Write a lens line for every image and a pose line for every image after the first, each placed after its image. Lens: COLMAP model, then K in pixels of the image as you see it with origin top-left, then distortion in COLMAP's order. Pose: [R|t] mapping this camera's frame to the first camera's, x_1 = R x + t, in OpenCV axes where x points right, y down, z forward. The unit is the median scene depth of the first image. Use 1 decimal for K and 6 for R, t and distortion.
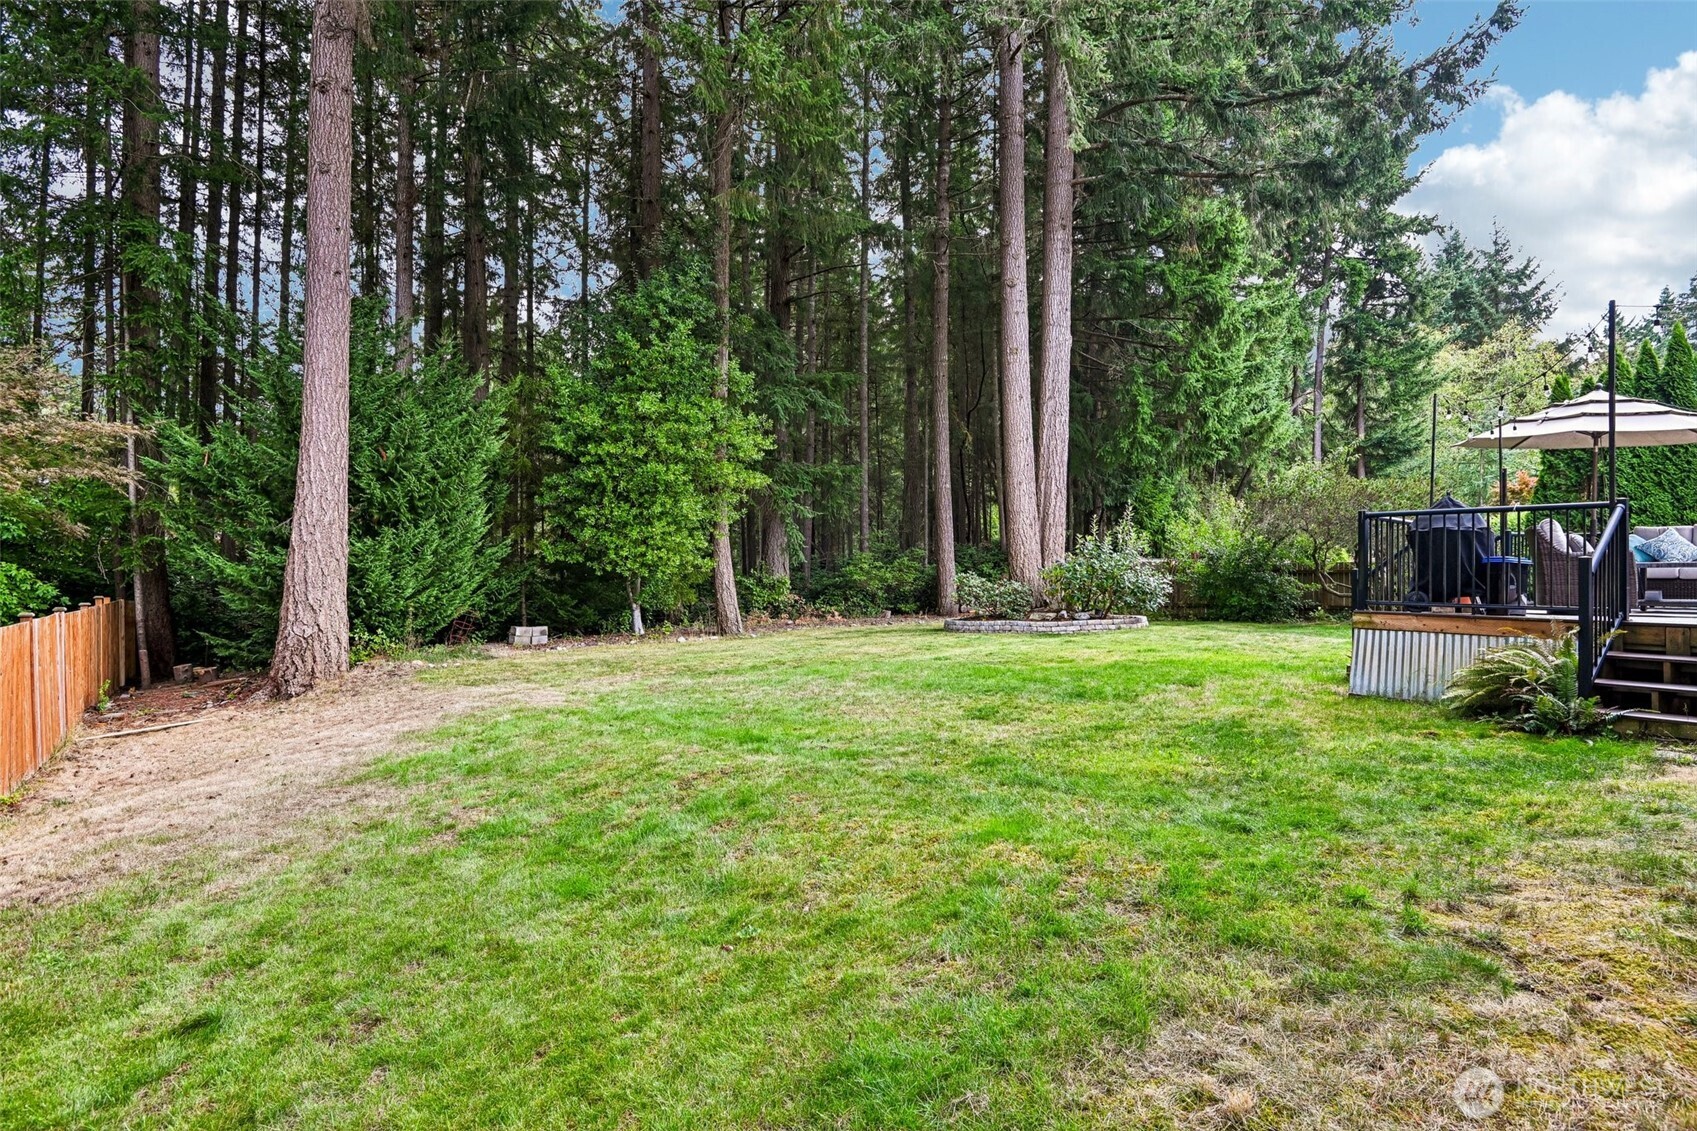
lens RADIAL K [[915.6, 0, 860.0], [0, 915.6, 577.2], [0, 0, 1]] dist [-0.012821, -0.005839]
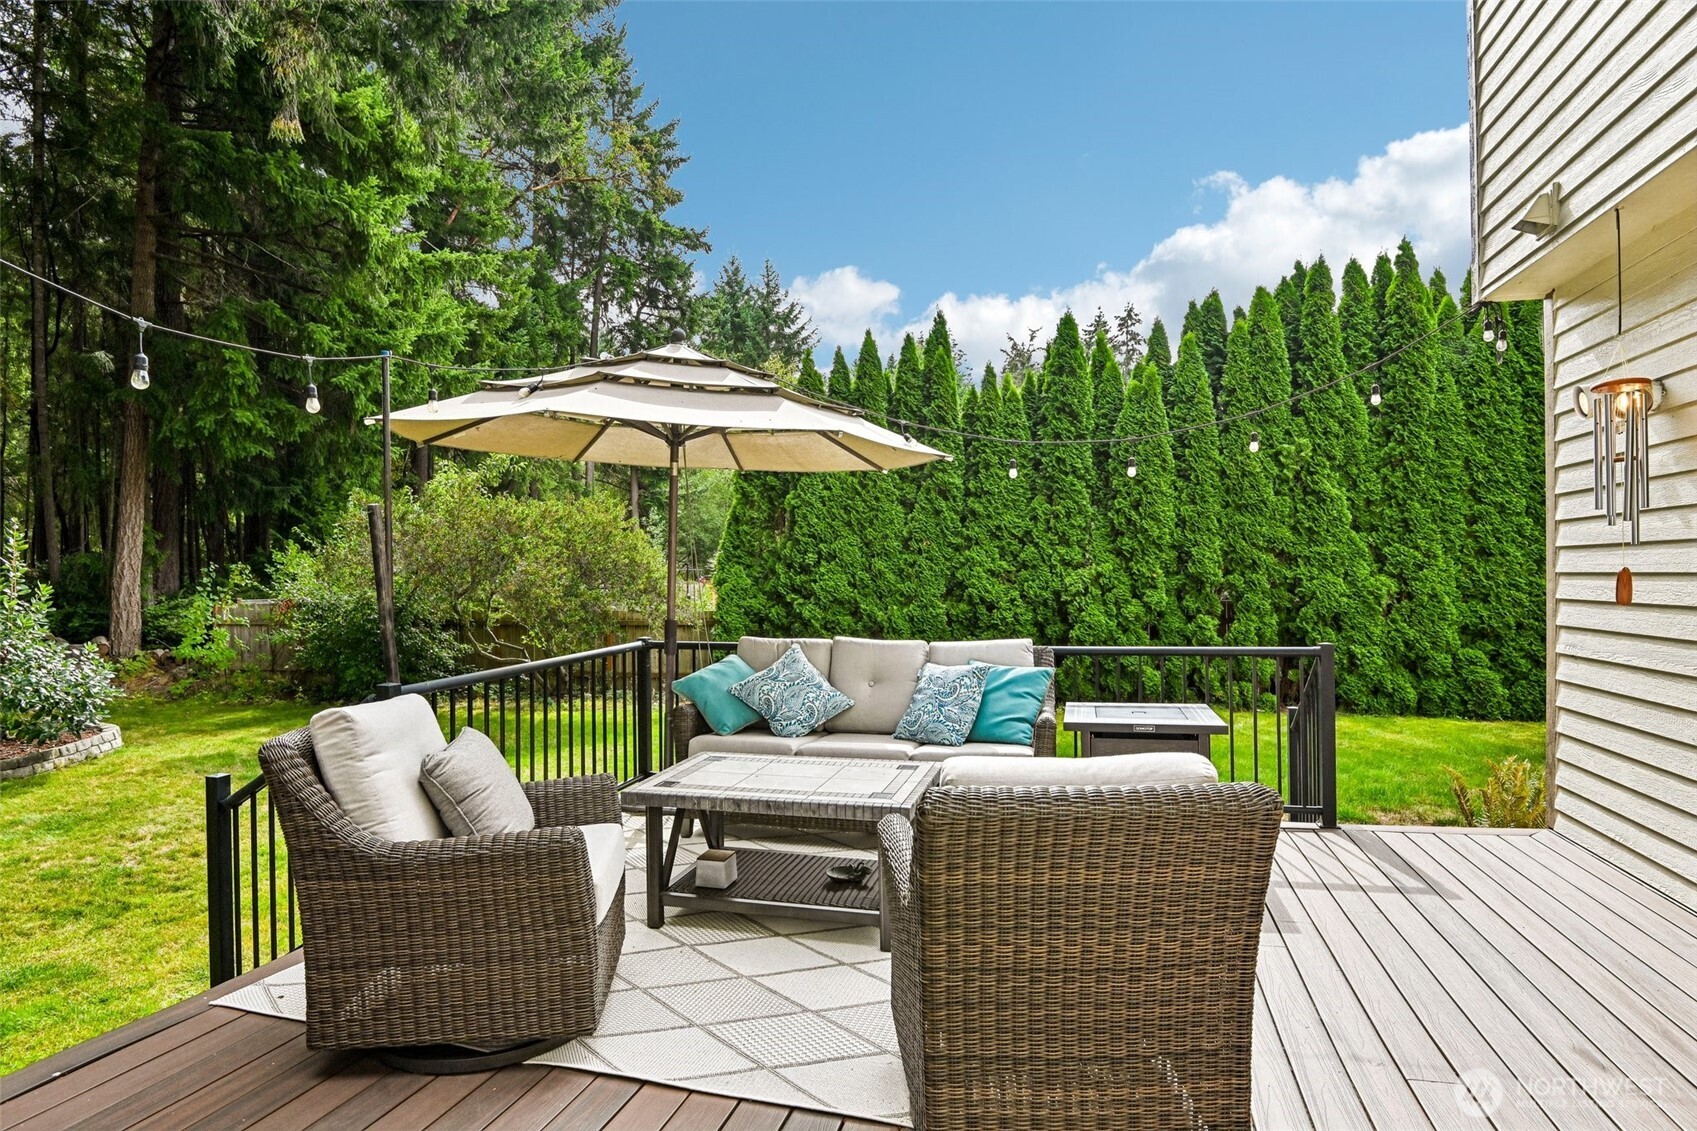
lens RADIAL K [[915.6, 0, 846.0], [0, 915.6, 568.8], [0, 0, 1]] dist [-0.012821, -0.005839]
pose [[0.779813, 0.003560, 0.626002, 0.133689], [0.005337, 0.999910, -0.012335, -0.019046], [-0.625989, 0.012960, 0.779724, 0.131534]]
